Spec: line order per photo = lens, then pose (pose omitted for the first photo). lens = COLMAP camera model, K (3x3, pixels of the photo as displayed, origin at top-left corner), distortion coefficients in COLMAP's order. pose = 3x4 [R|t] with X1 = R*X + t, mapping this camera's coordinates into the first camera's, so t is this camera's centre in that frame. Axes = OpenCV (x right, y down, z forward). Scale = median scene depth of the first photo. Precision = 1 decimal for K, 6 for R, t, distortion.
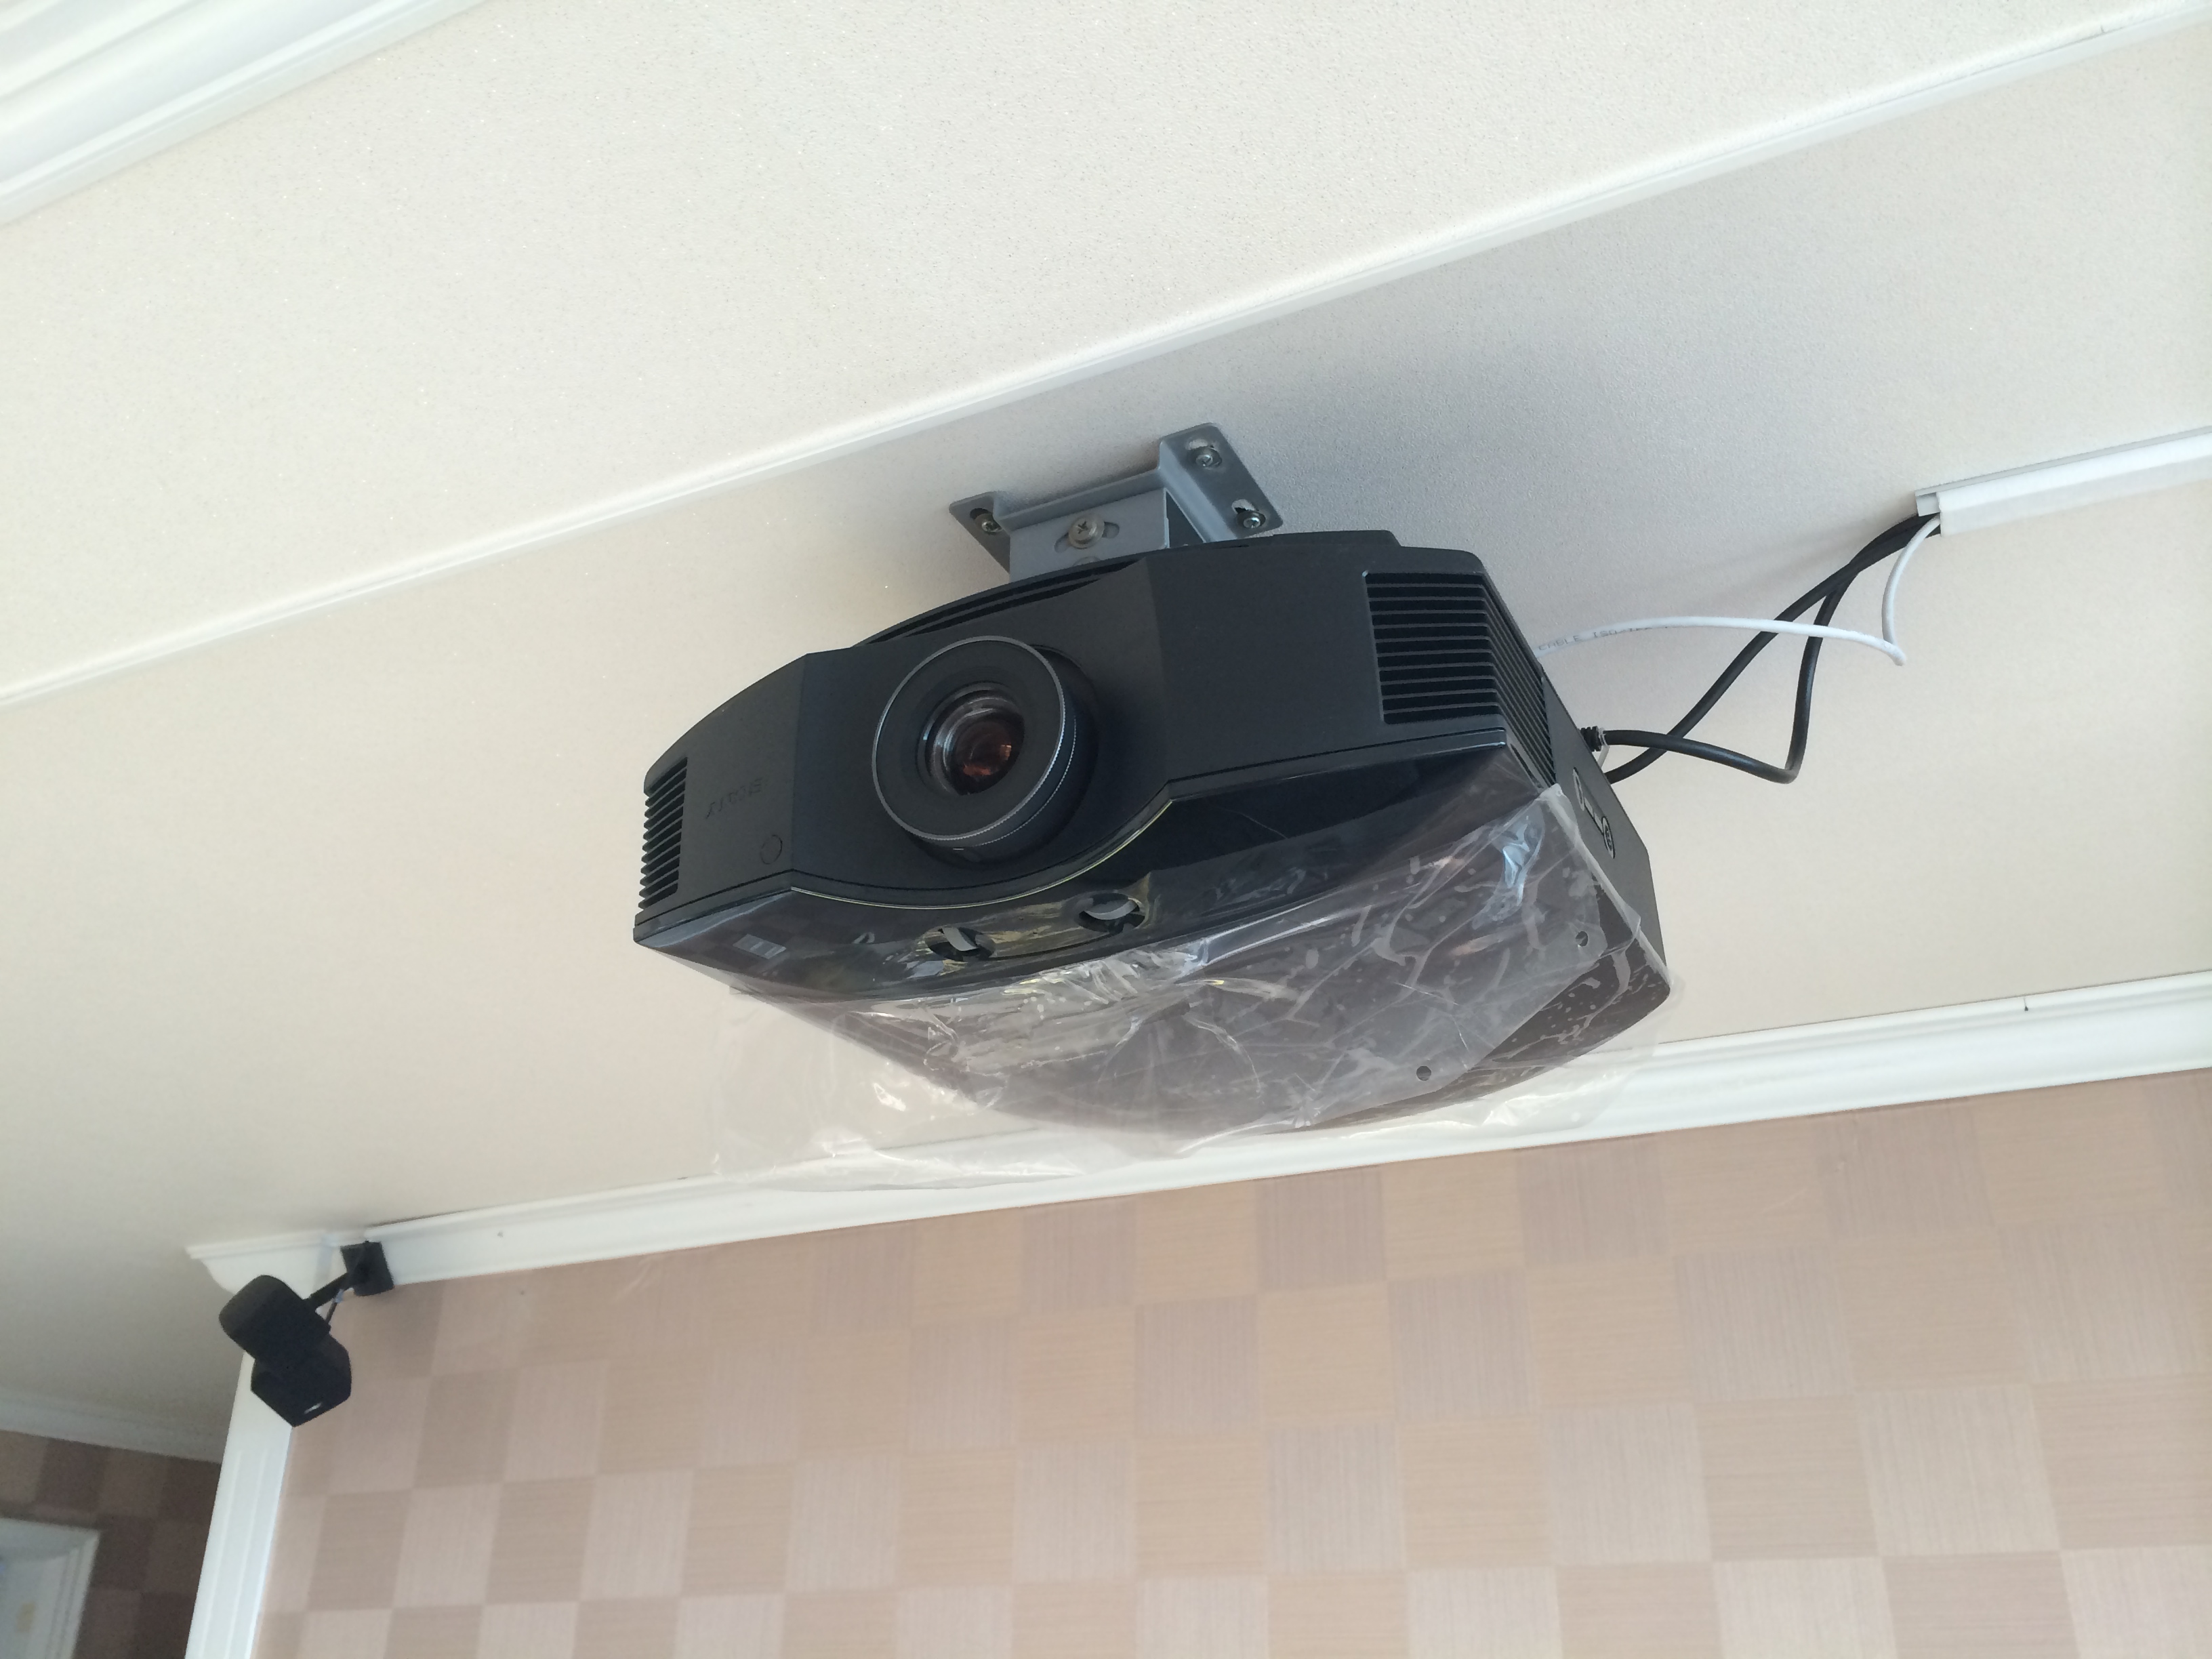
lens RADIAL K [[1876.1, 0, 1109.2], [0, 1876.1, 826.9], [0, 0, 1]] dist [0.108848, -0.169401]
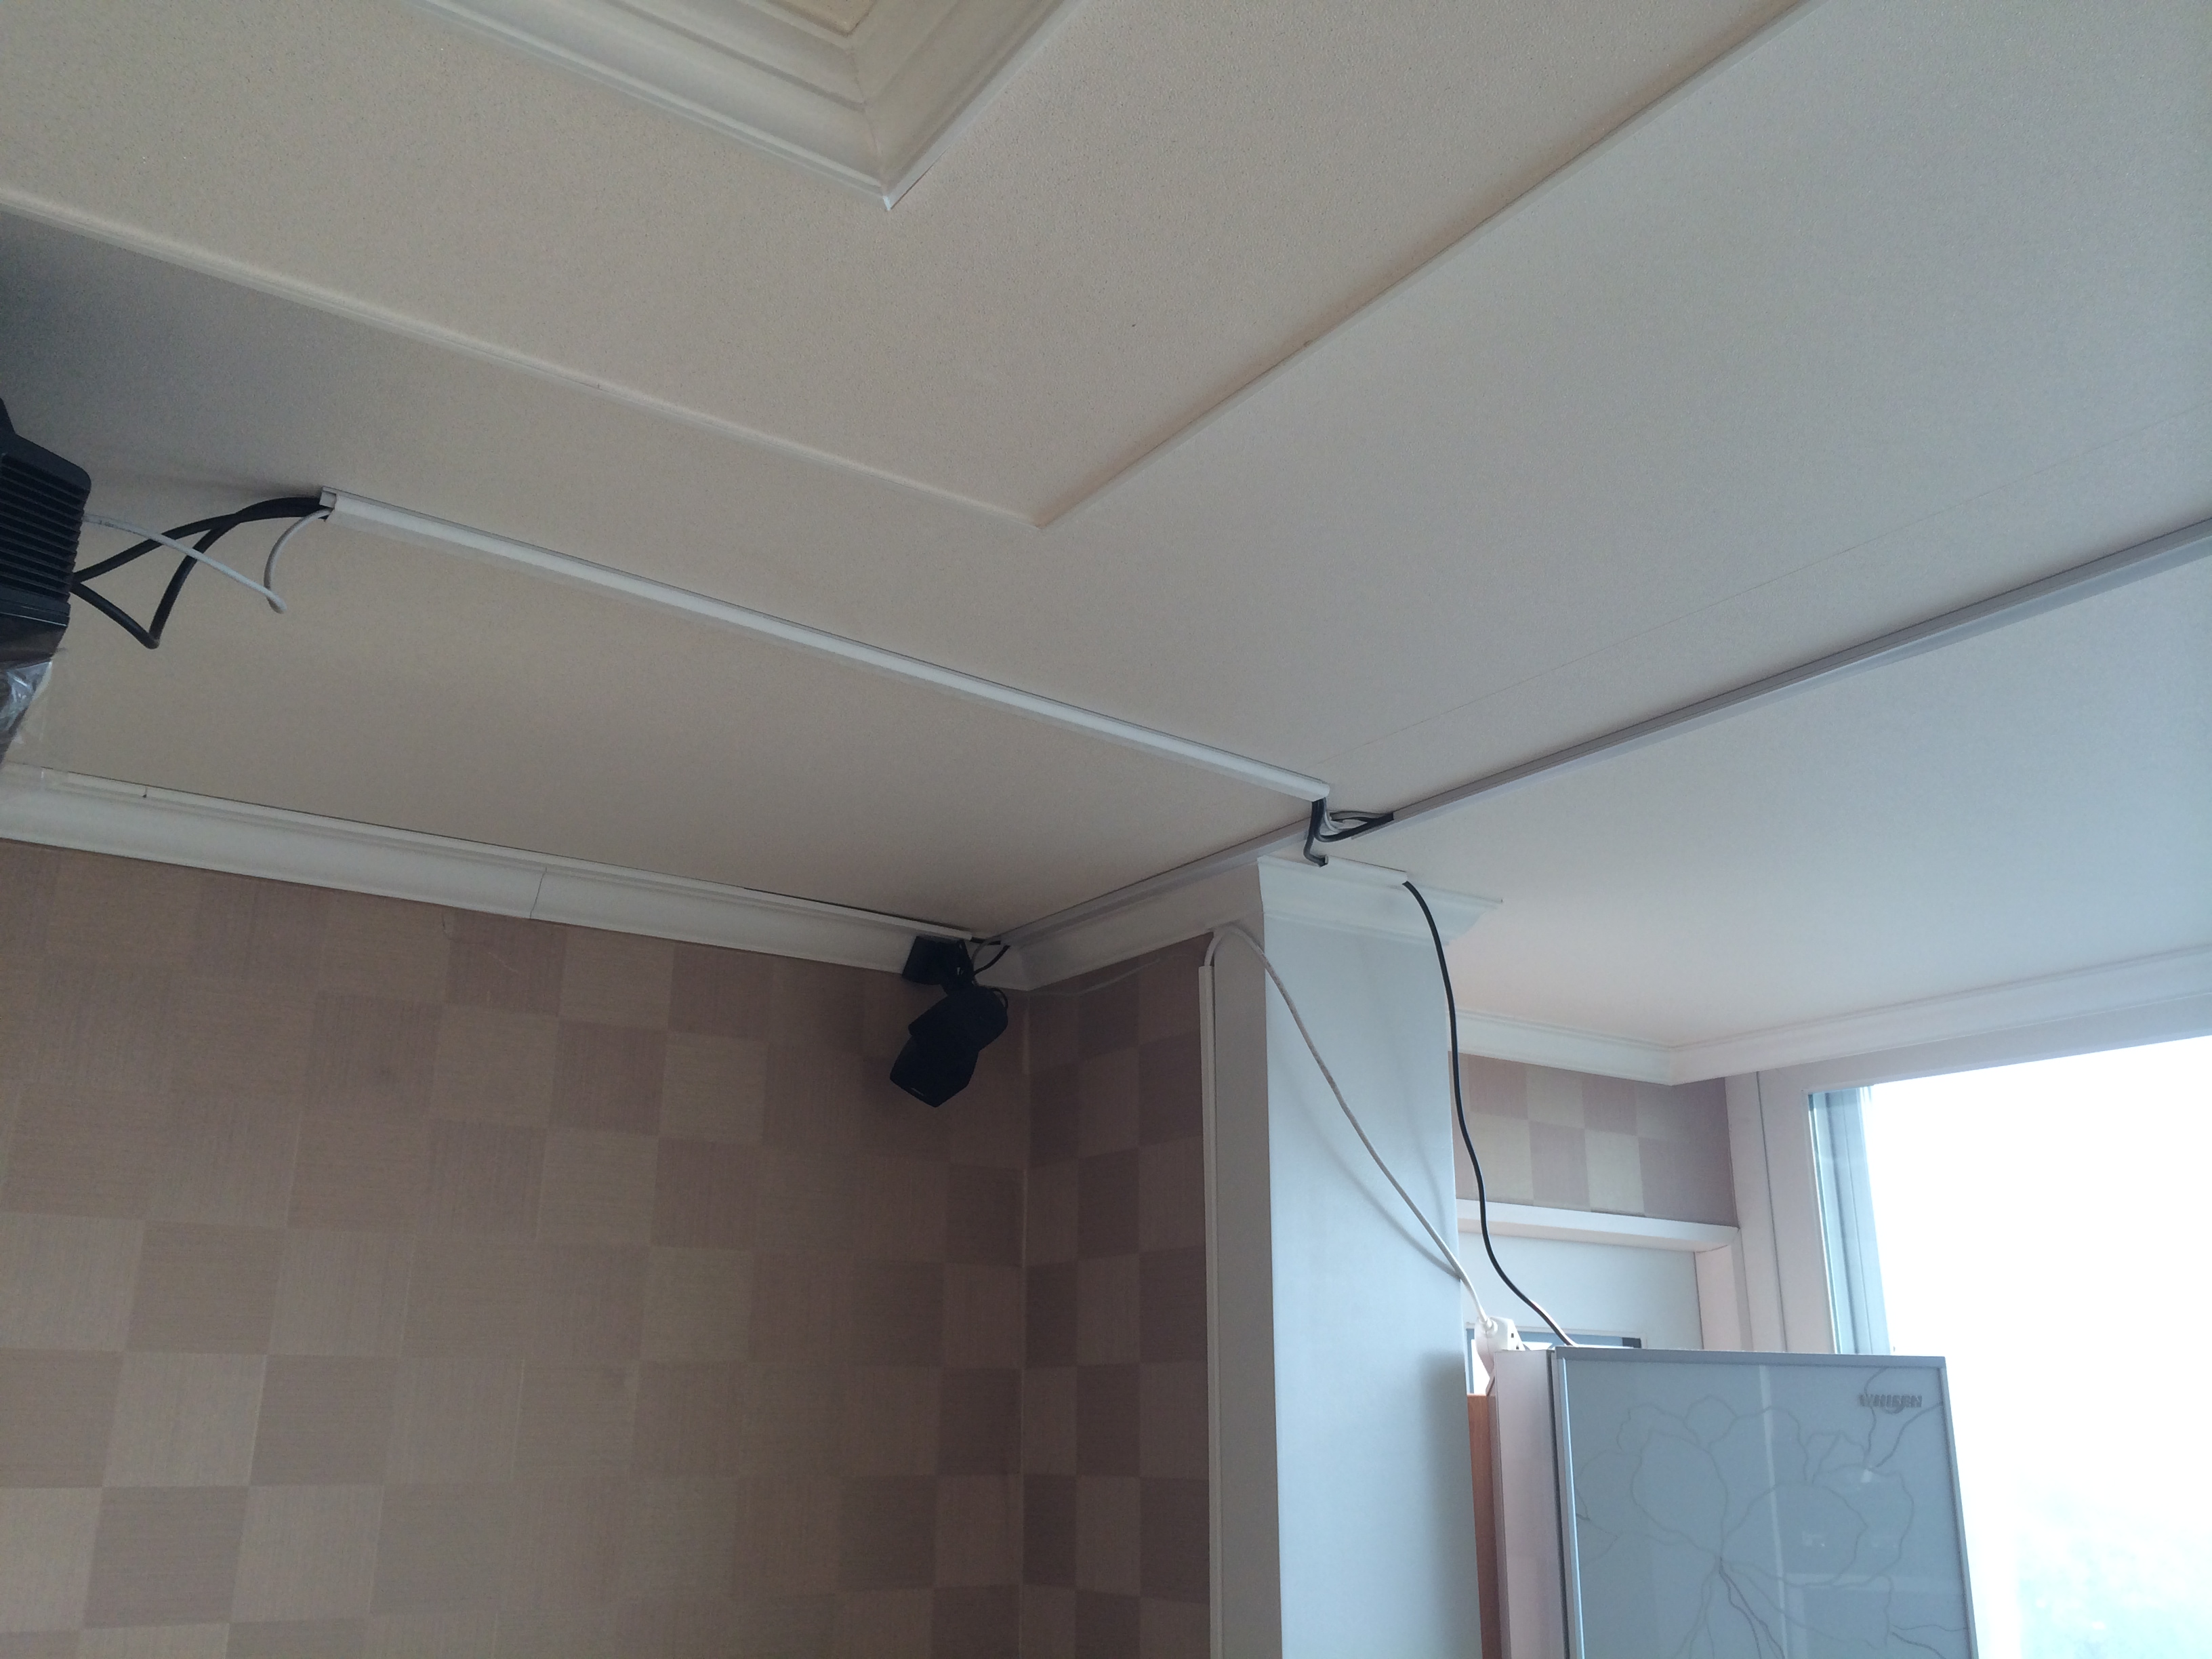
lens RADIAL K [[1876.1, 0, 1109.2], [0, 1876.1, 826.9], [0, 0, 1]] dist [0.108848, -0.169401]
pose [[0.493792, 0.263563, 0.828676, -0.227776], [-0.386724, 0.920096, -0.062198, -0.050629], [-0.778854, -0.289756, 0.556262, -0.170869]]
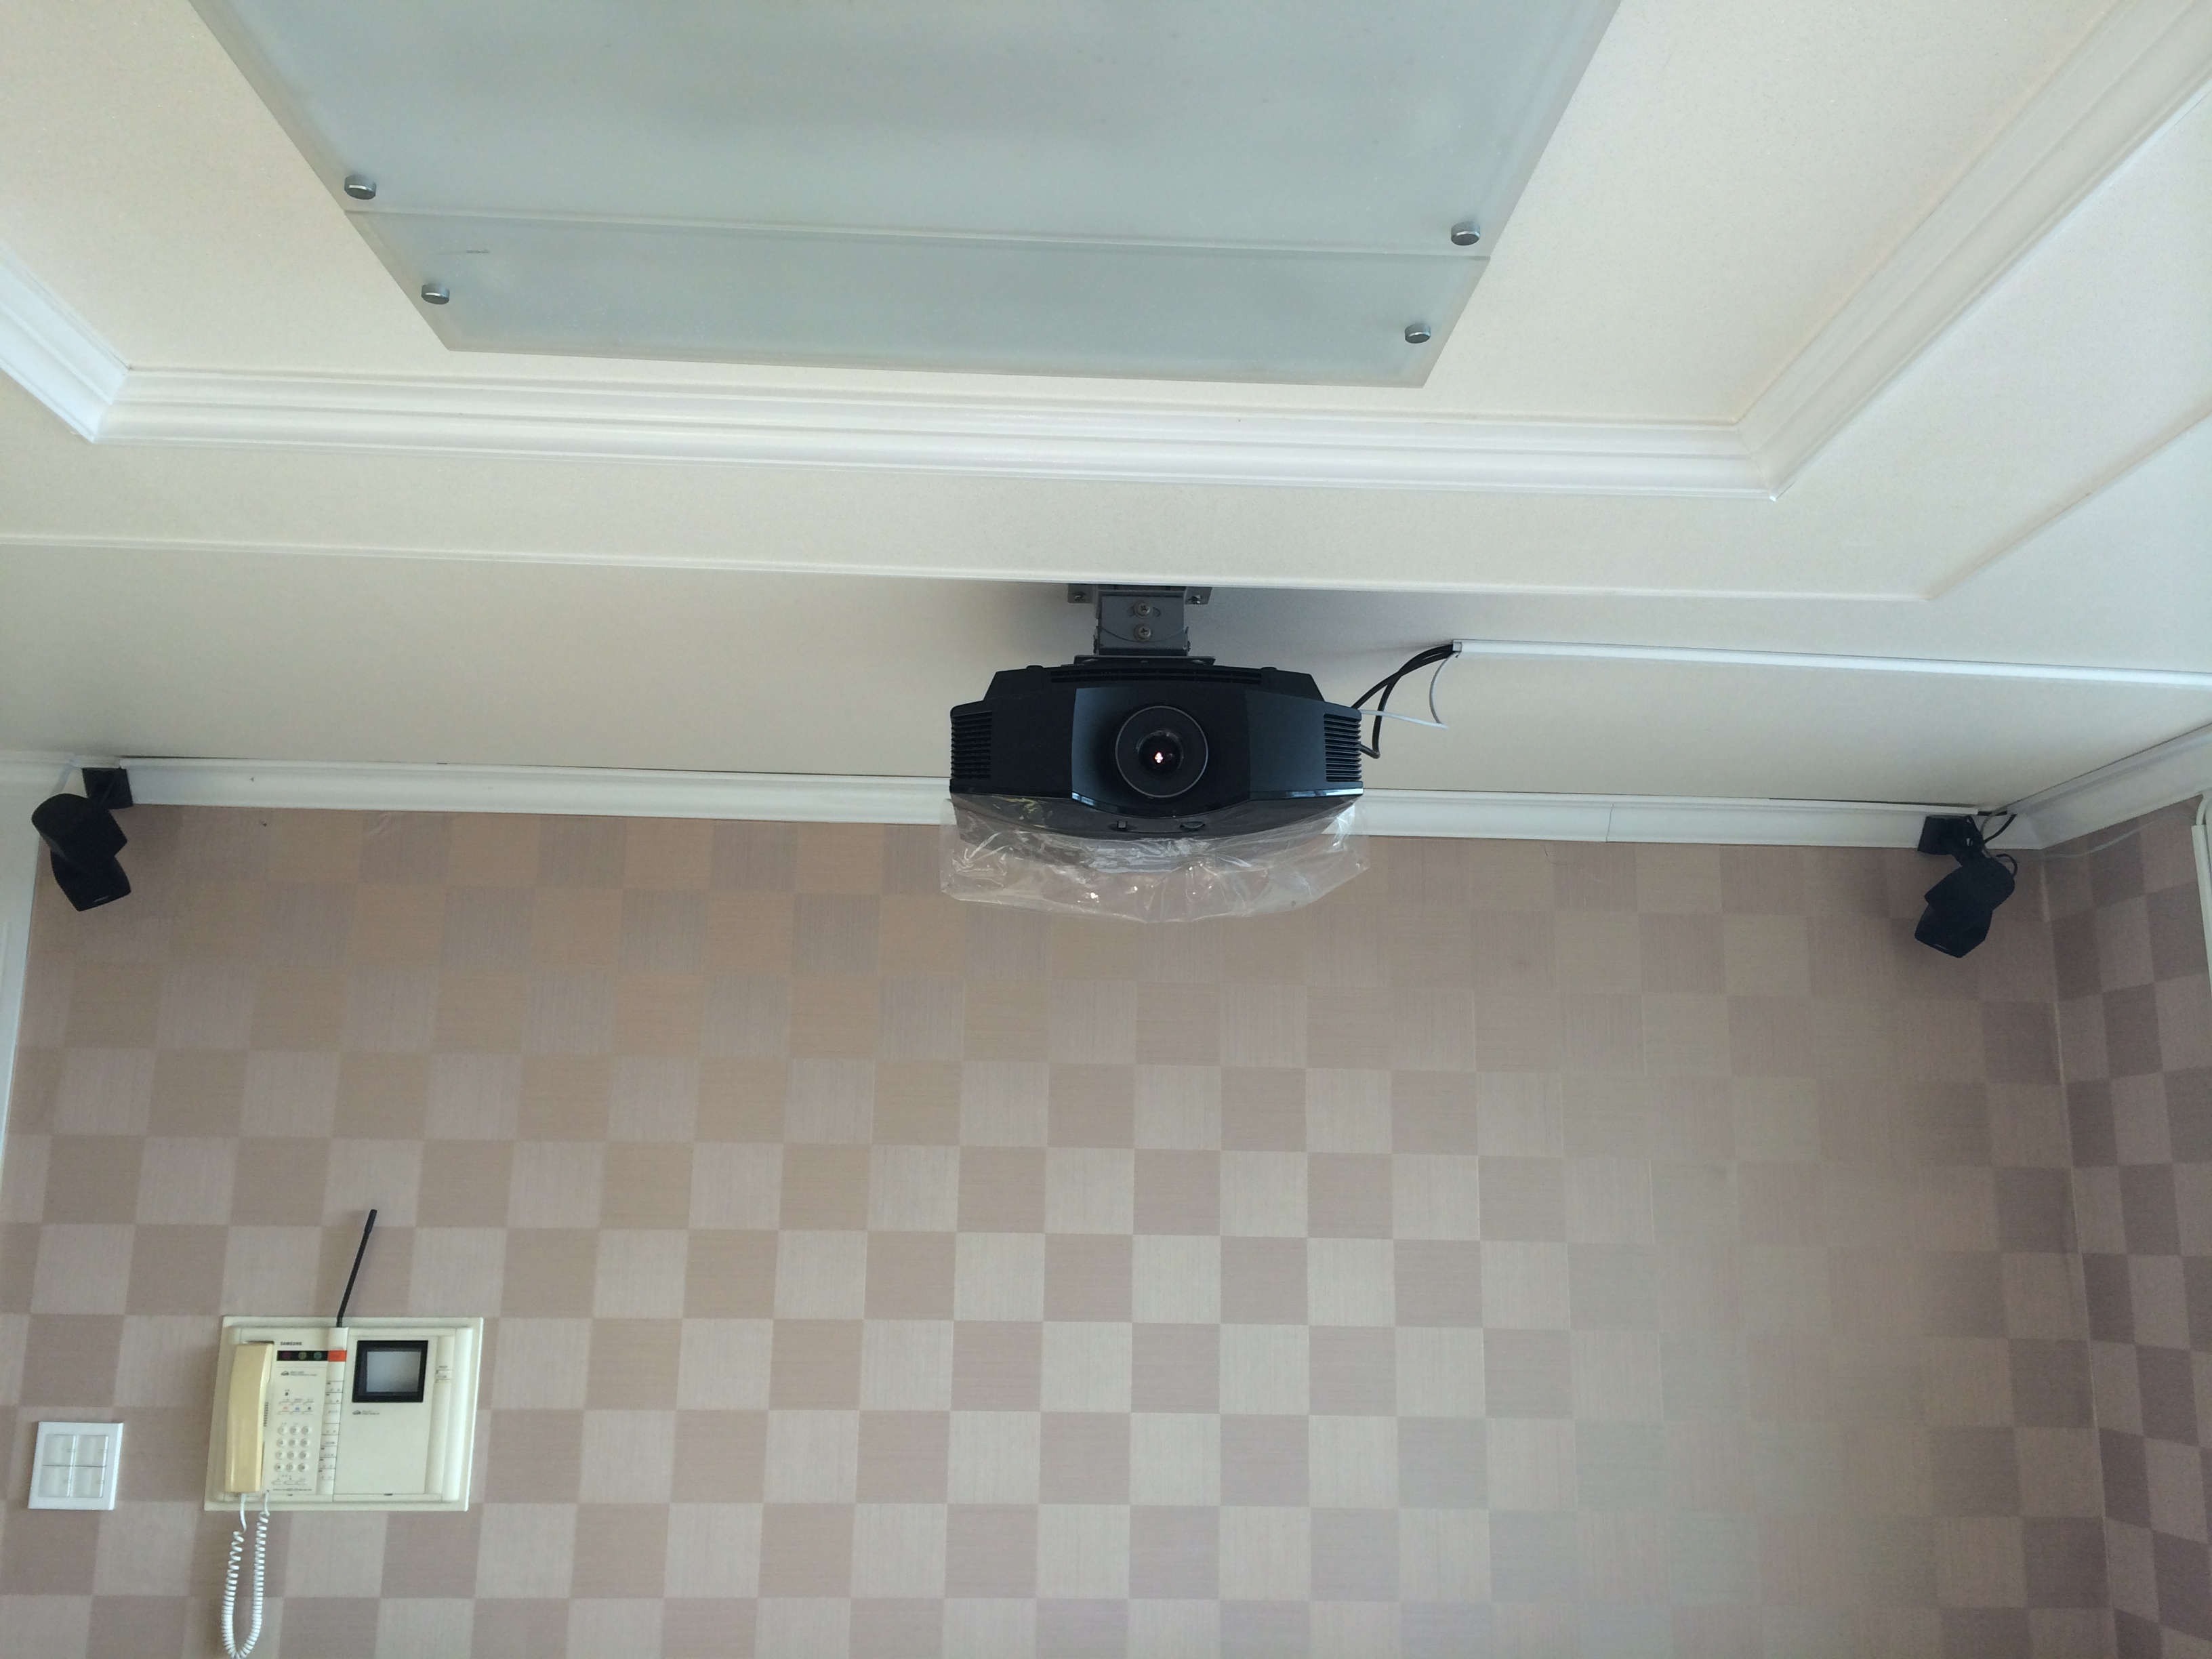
lens RADIAL K [[1876.1, 0, 1109.2], [0, 1876.1, 826.9], [0, 0, 1]] dist [0.108848, -0.169401]
pose [[0.880814, 0.103724, 0.461962, -0.587775], [-0.219203, 0.954176, 0.203710, -0.205228], [-0.419663, -0.280695, 0.863188, -0.509054]]
